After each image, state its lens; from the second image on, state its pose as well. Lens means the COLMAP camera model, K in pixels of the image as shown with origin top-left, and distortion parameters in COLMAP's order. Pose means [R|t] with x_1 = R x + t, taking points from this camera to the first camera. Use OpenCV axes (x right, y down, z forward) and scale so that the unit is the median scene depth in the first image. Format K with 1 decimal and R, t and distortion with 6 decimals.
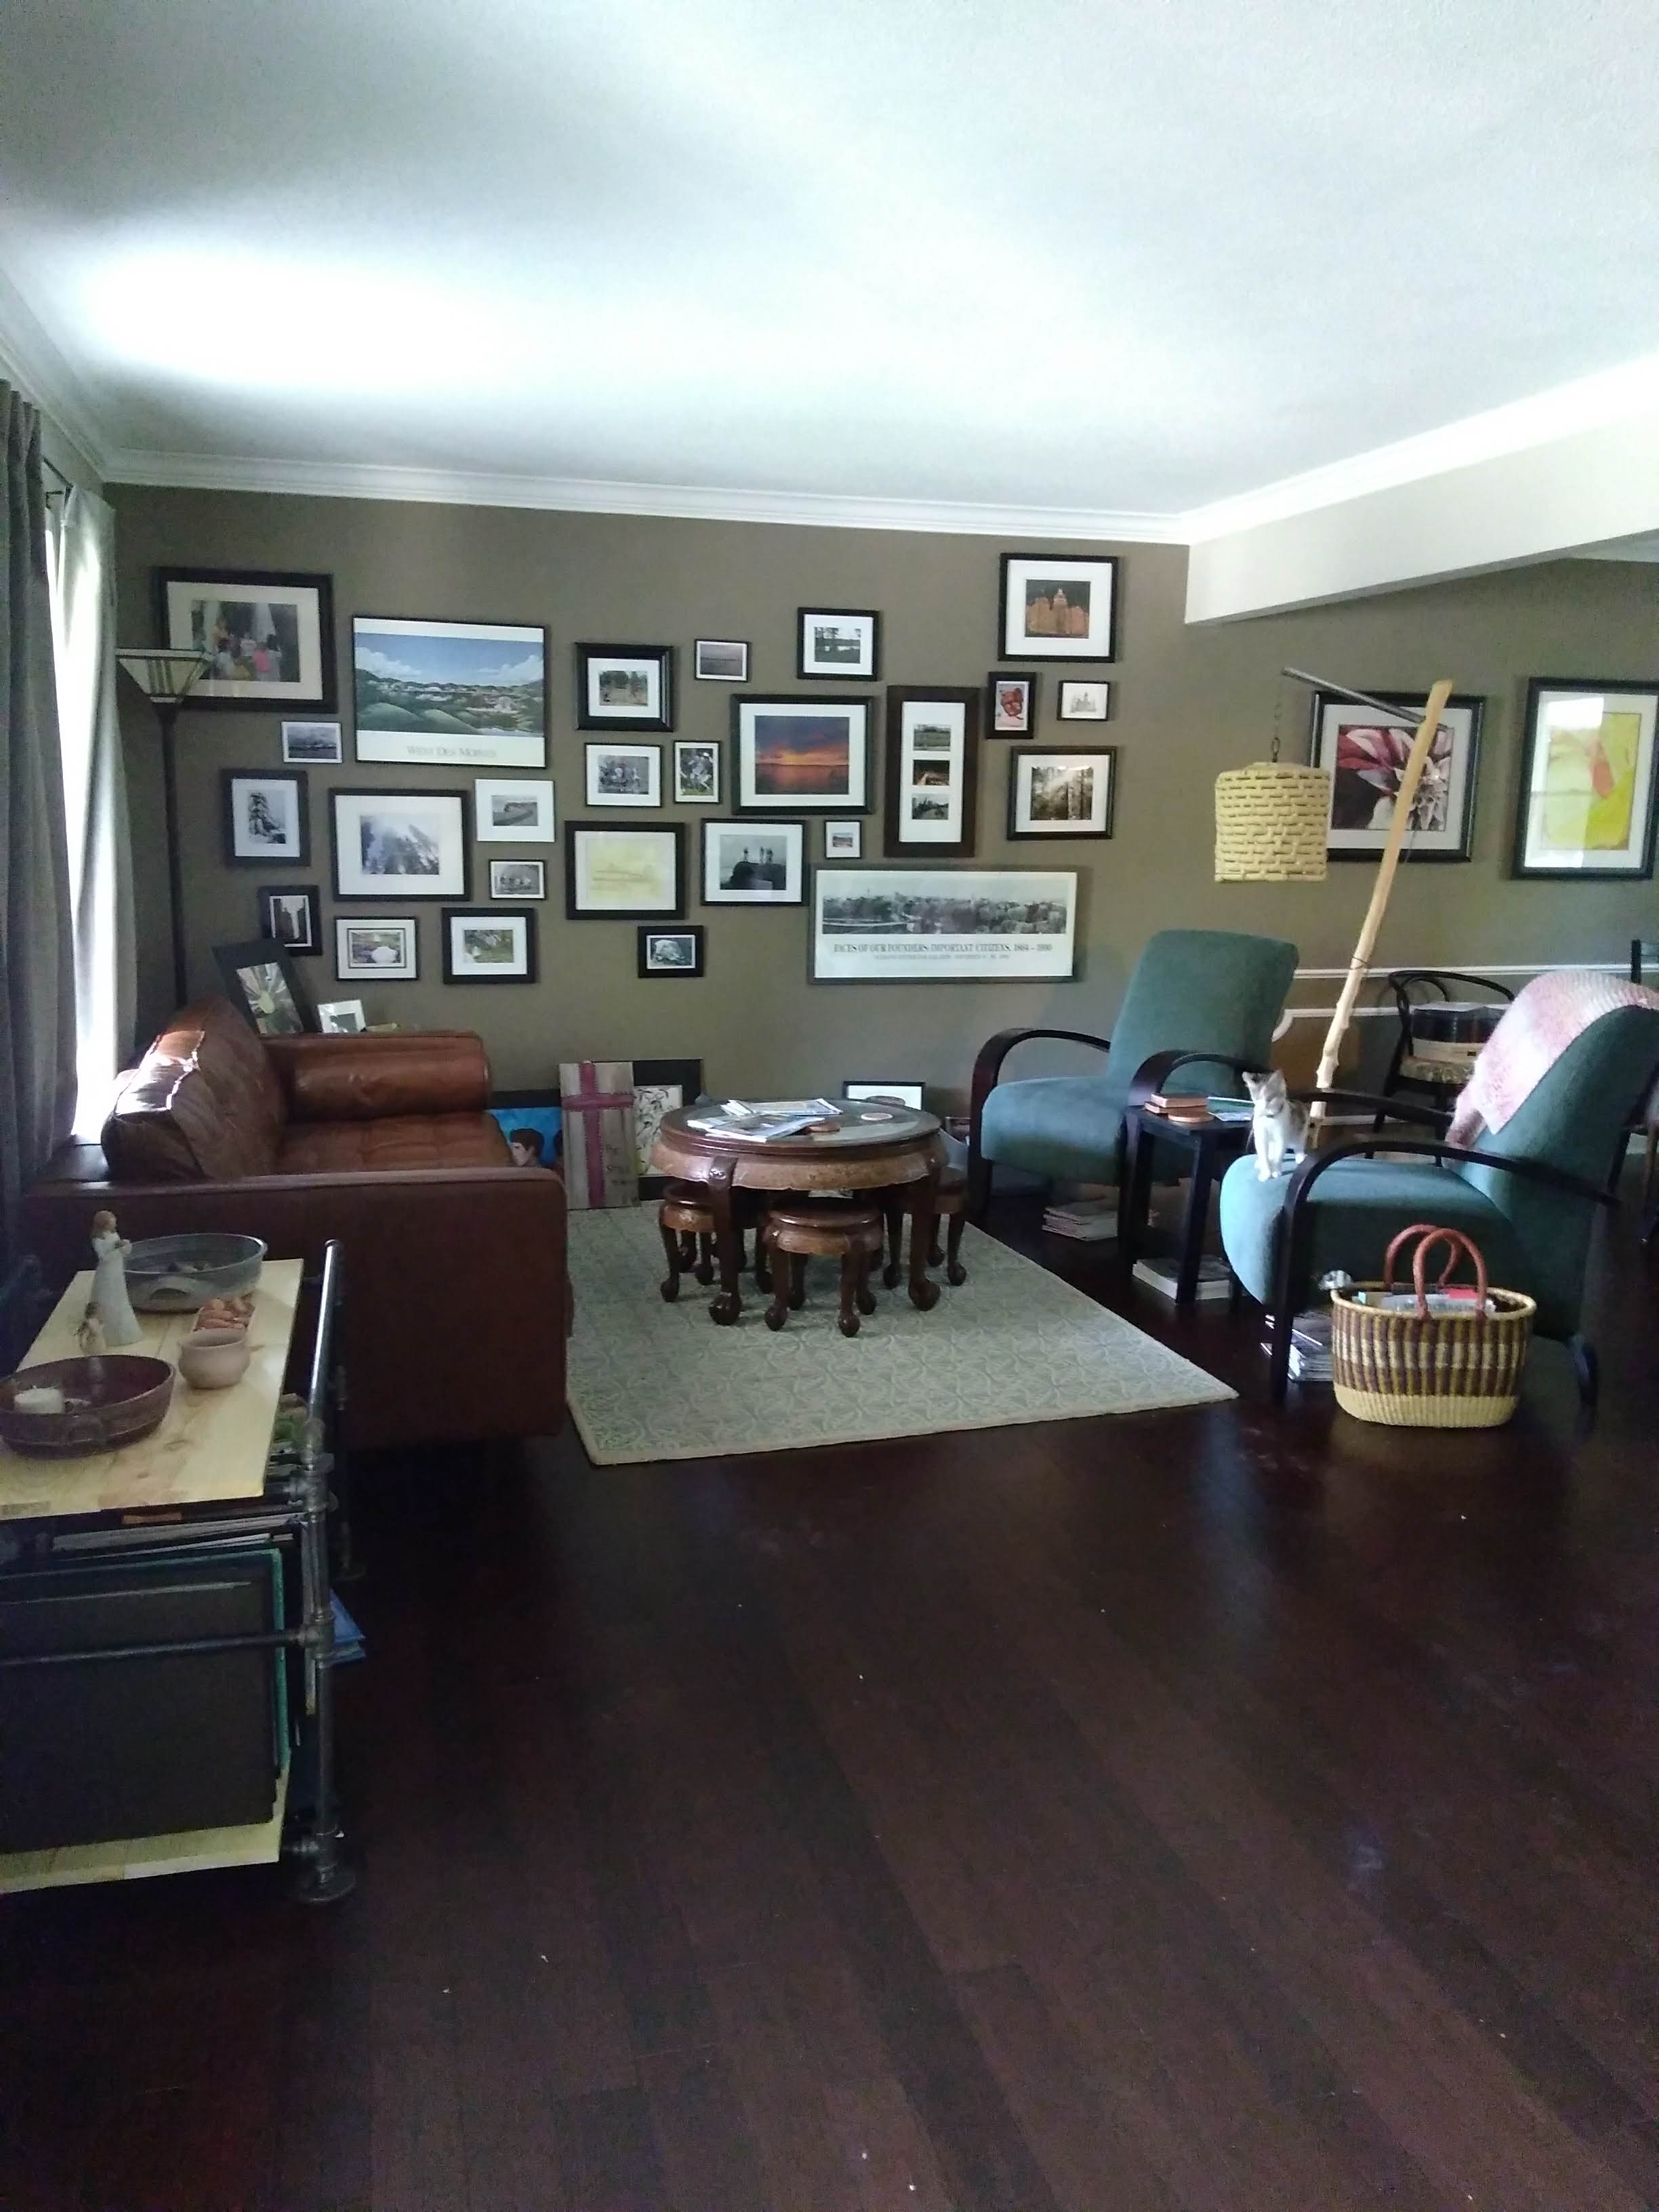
lens RADIAL K [[1758.7, 0, 830.0], [0, 1758.7, 1098.3], [0, 0, 1]] dist [0.001960, -0.010070]
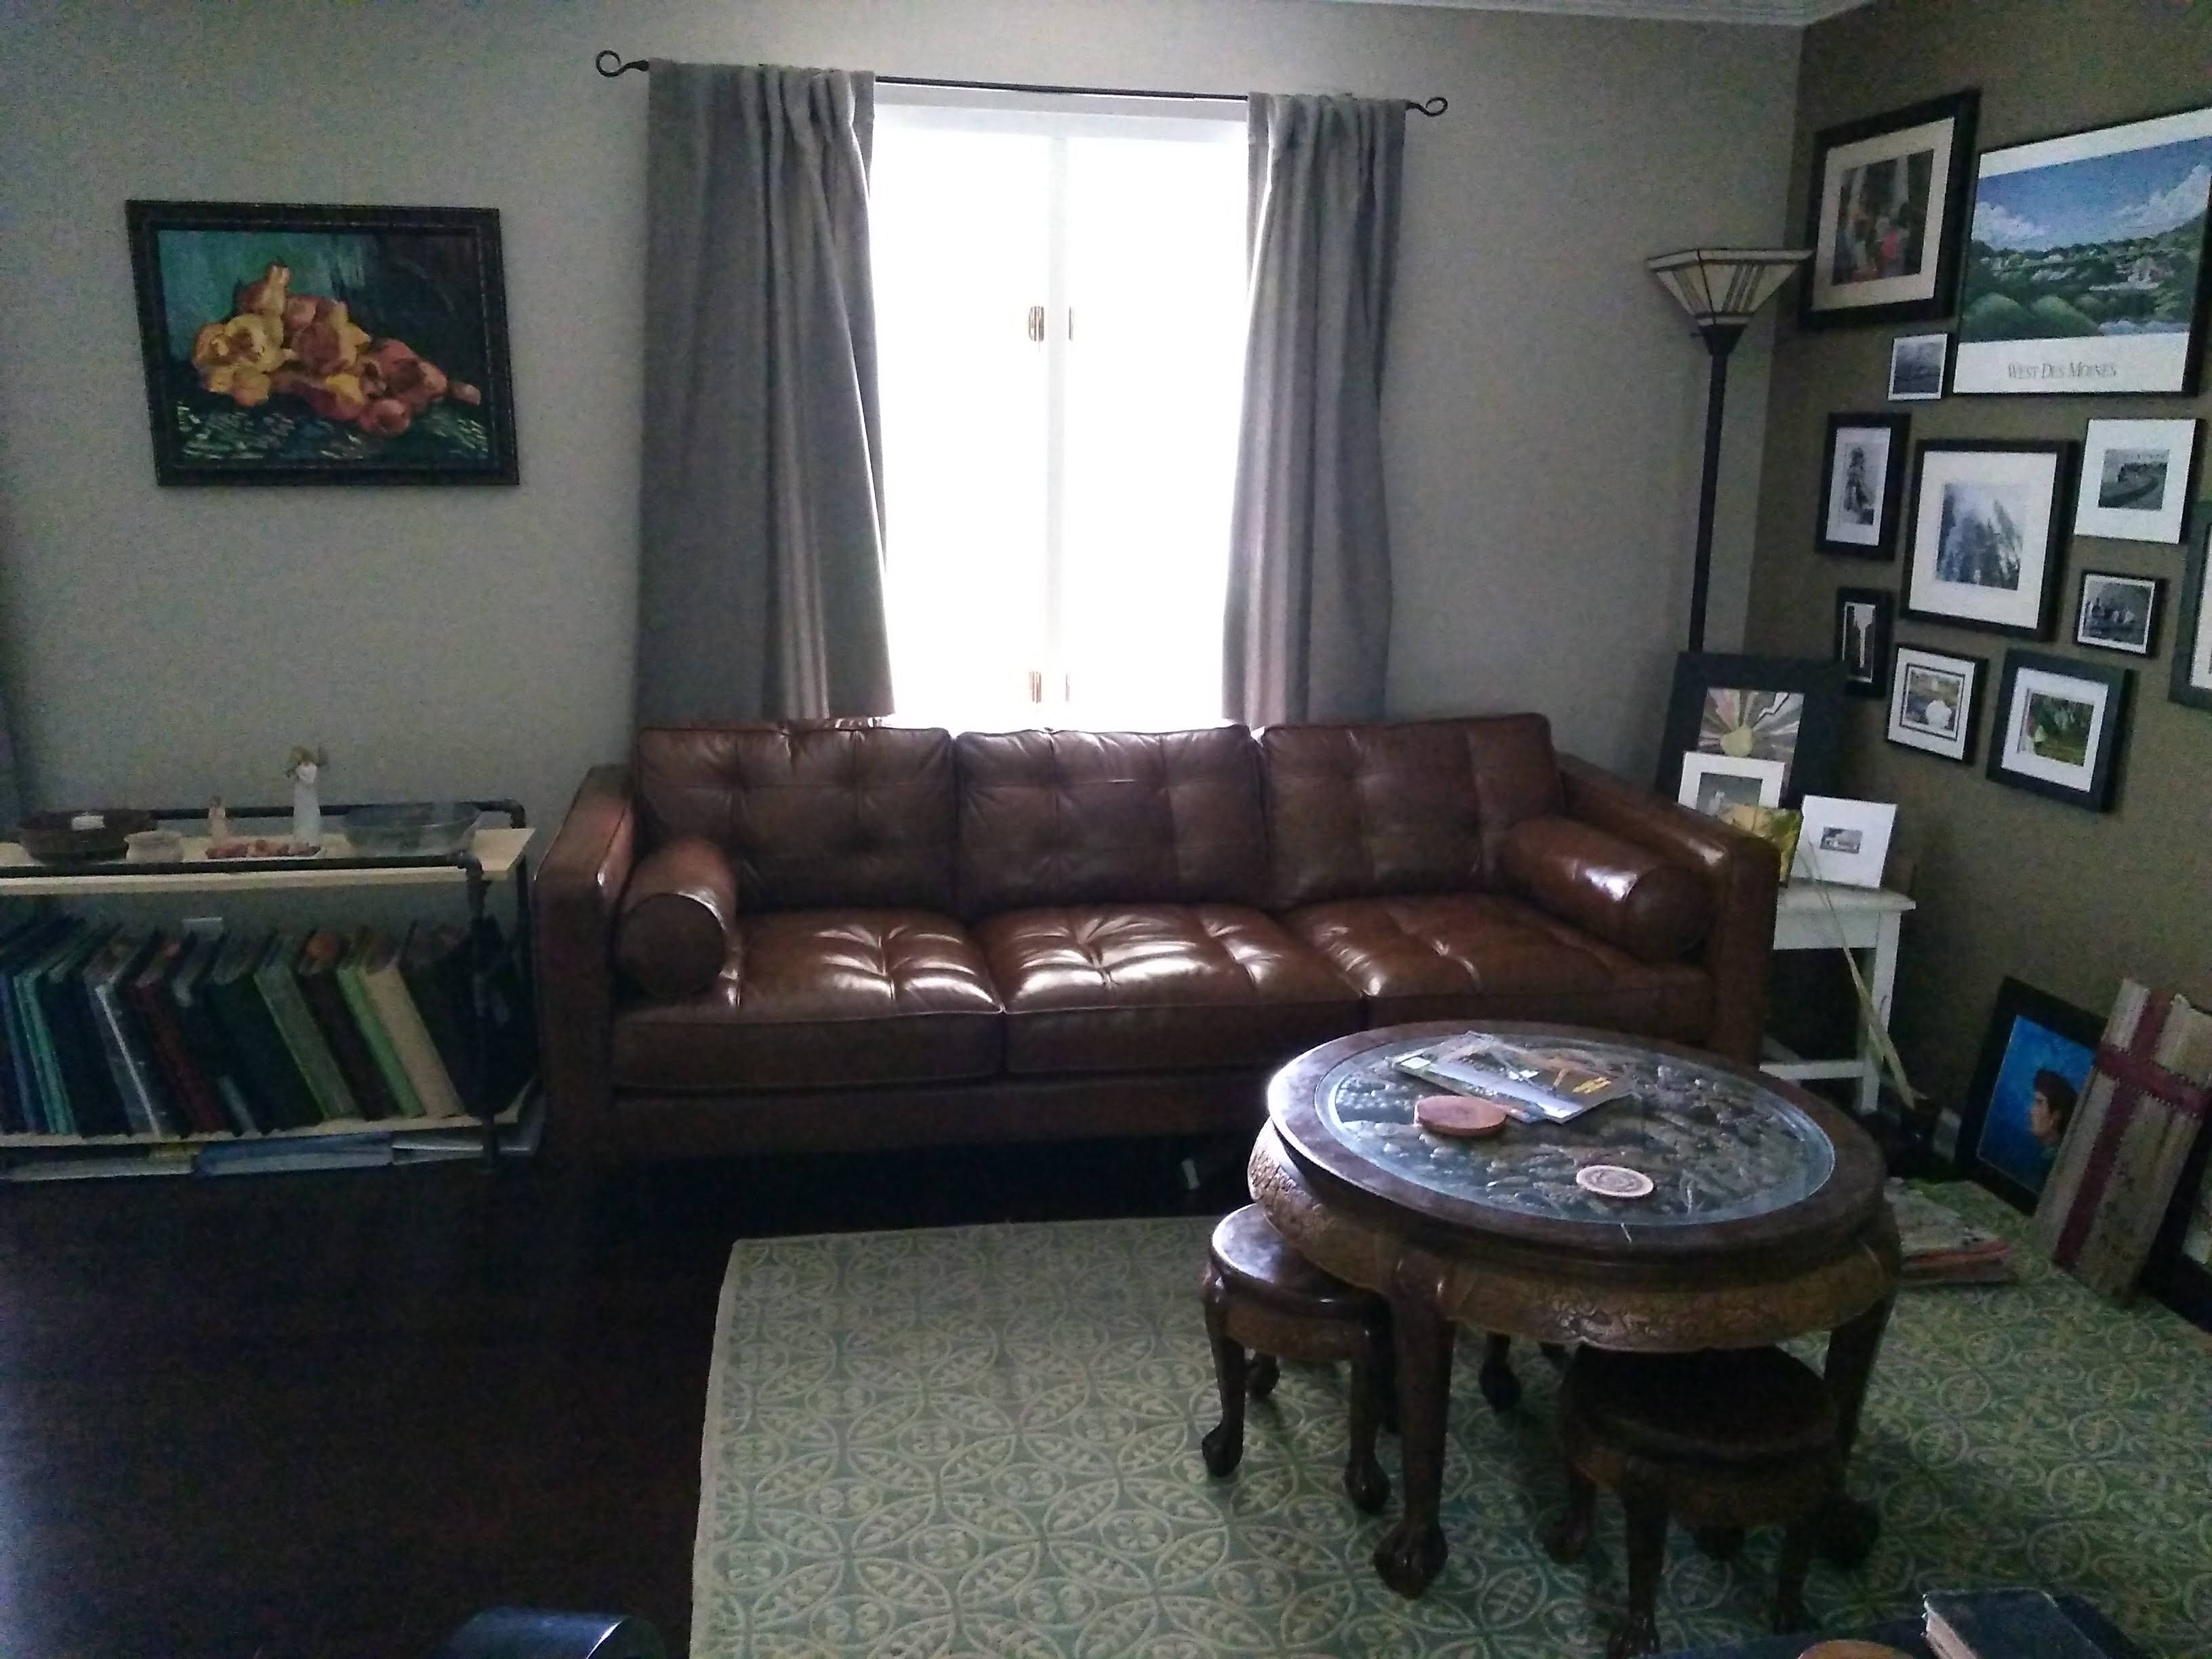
lens RADIAL K [[1758.7, 0, 1099.0], [0, 1758.7, 839.8], [0, 0, 1]] dist [0.001960, -0.010070]
pose [[-0.085518, 0.201068, -0.975837, 0.381141], [-0.205388, 0.954831, 0.214739, -0.112417], [0.974937, 0.218789, -0.040358, 0.758720]]
